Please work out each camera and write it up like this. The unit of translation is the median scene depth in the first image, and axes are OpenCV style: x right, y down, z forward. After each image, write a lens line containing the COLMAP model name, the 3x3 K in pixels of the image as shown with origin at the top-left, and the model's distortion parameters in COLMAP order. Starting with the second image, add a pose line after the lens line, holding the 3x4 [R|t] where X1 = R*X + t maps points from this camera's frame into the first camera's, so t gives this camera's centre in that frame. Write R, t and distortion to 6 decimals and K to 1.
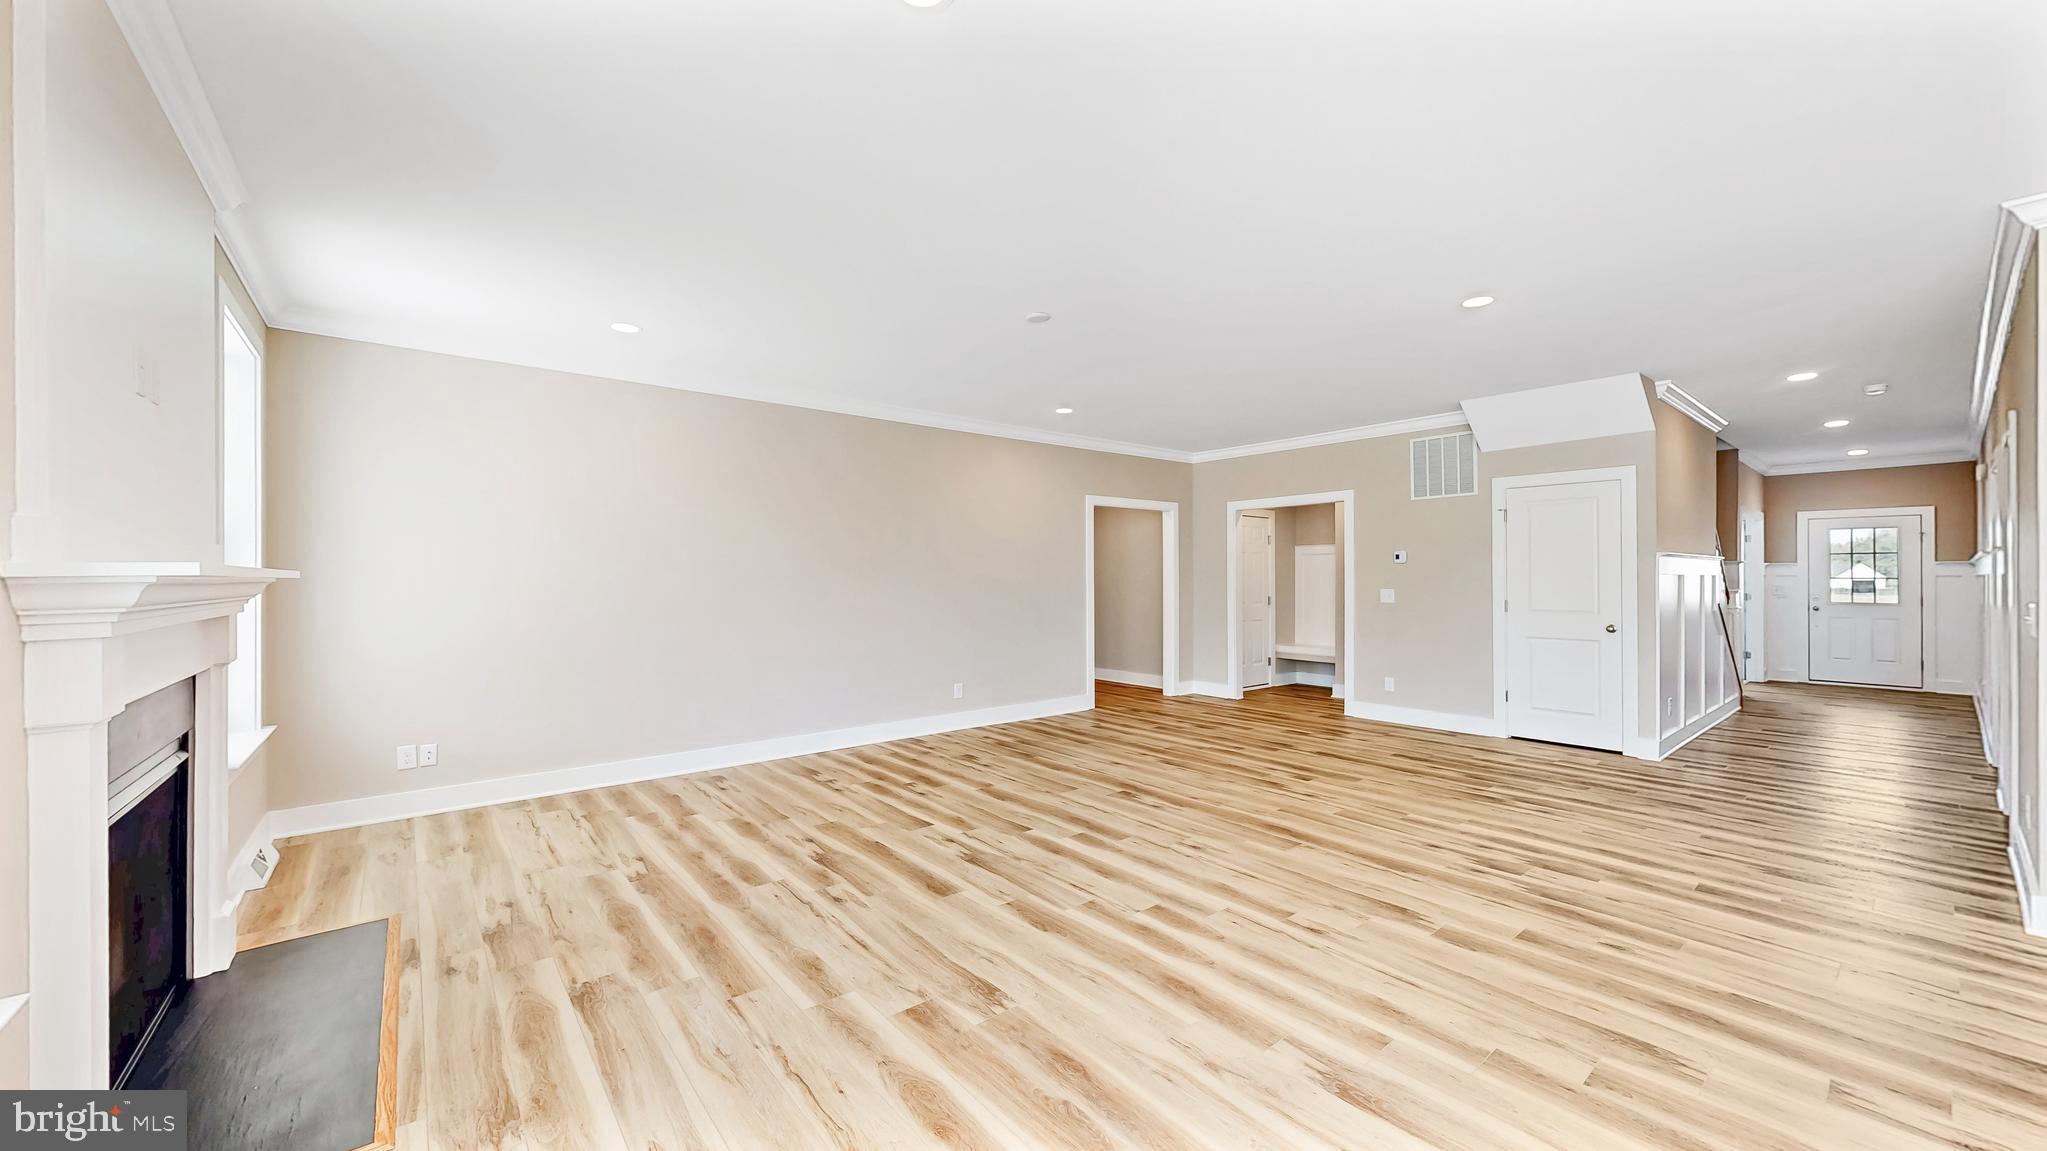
lens RADIAL K [[752.2, 0, 1032.7], [0, 752.2, 573.9], [0, 0, 1]] dist [0.008023, 0.000116]
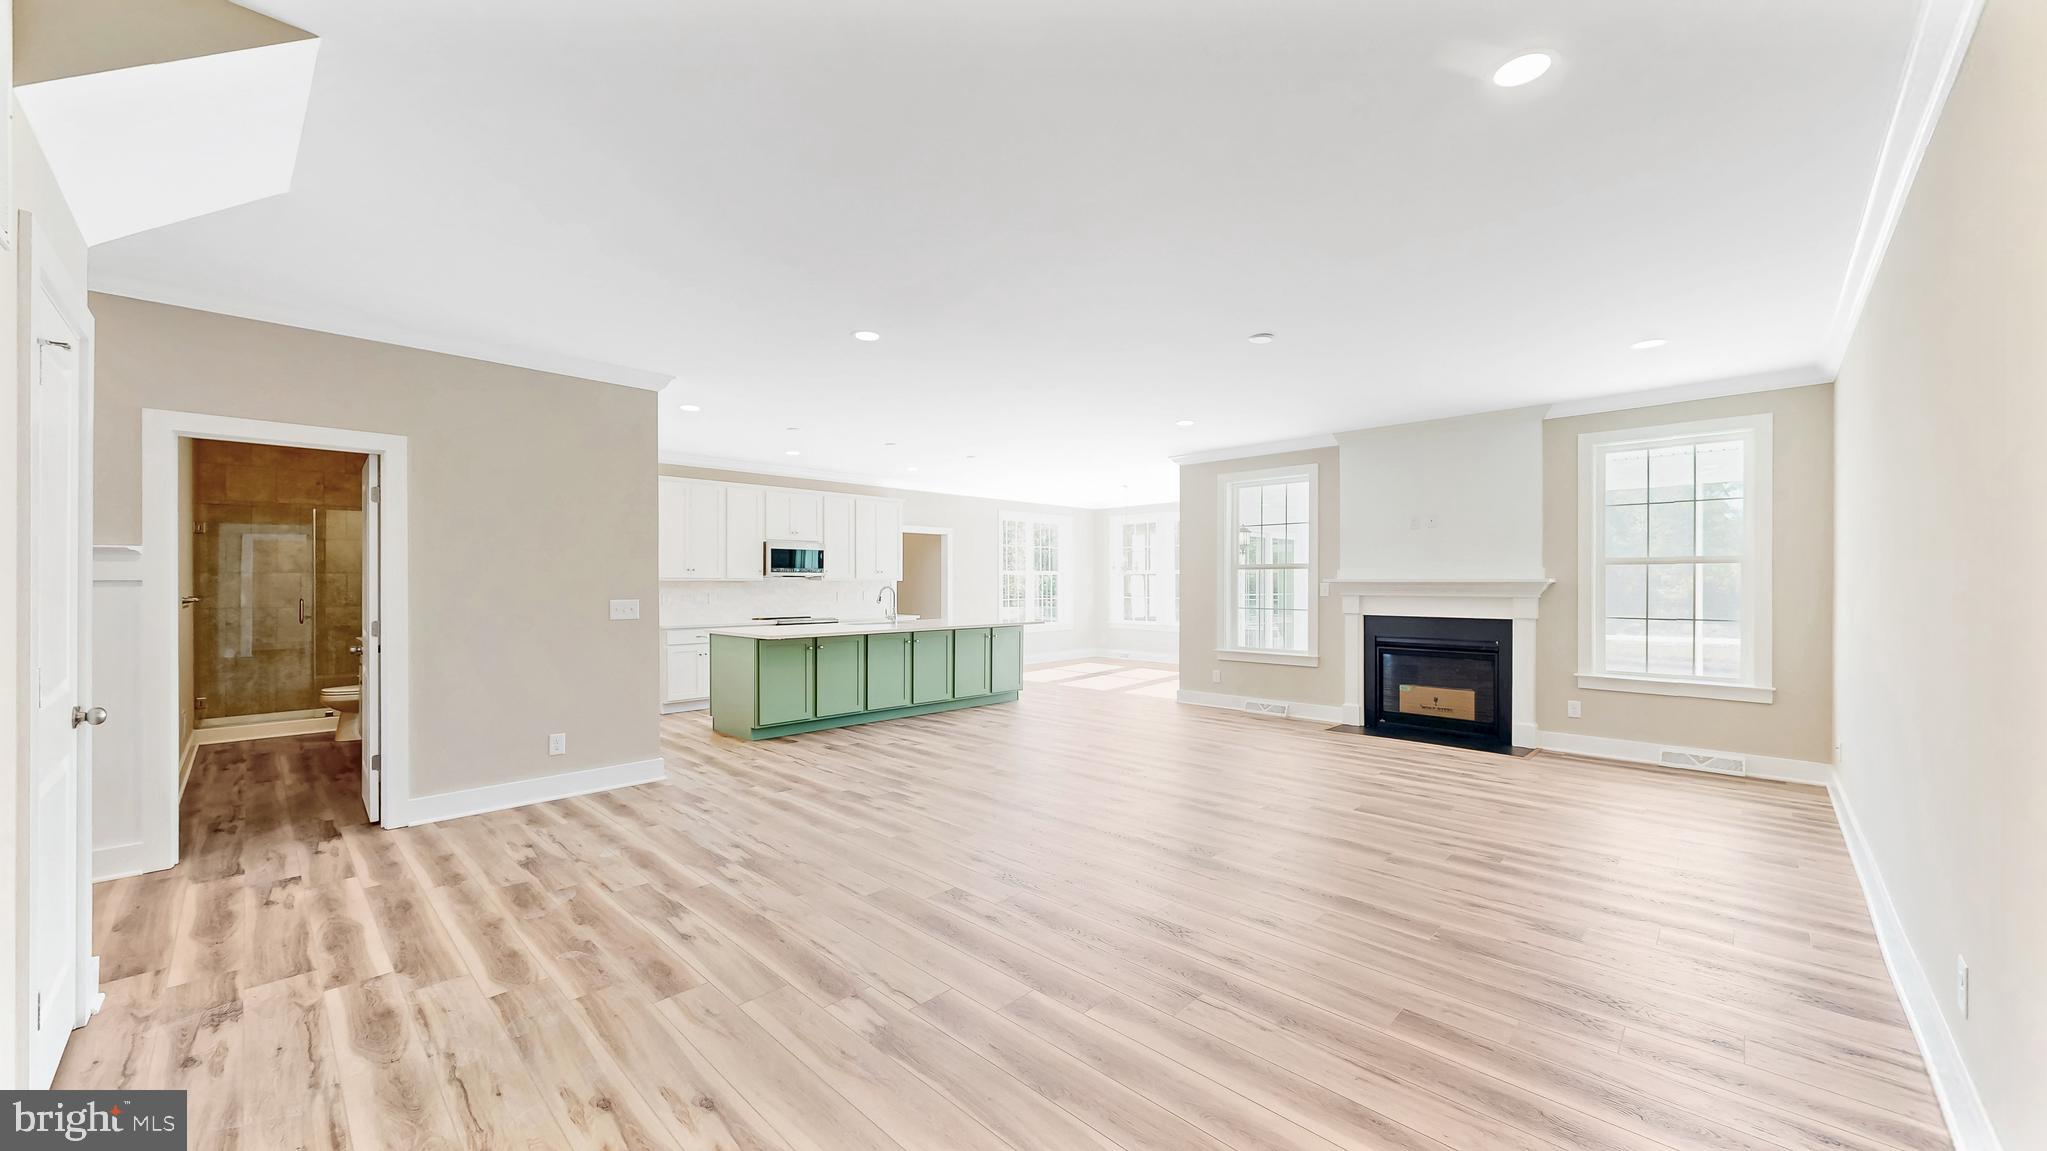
lens RADIAL K [[752.2, 0, 1026.7], [0, 752.2, 583.9], [0, 0, 1]] dist [0.008023, 0.000116]
pose [[-0.993702, -0.003929, -0.111987, 0.508424], [-0.003565, 0.999988, -0.003446, 0.011265], [0.111999, -0.003025, -0.993704, 2.226648]]
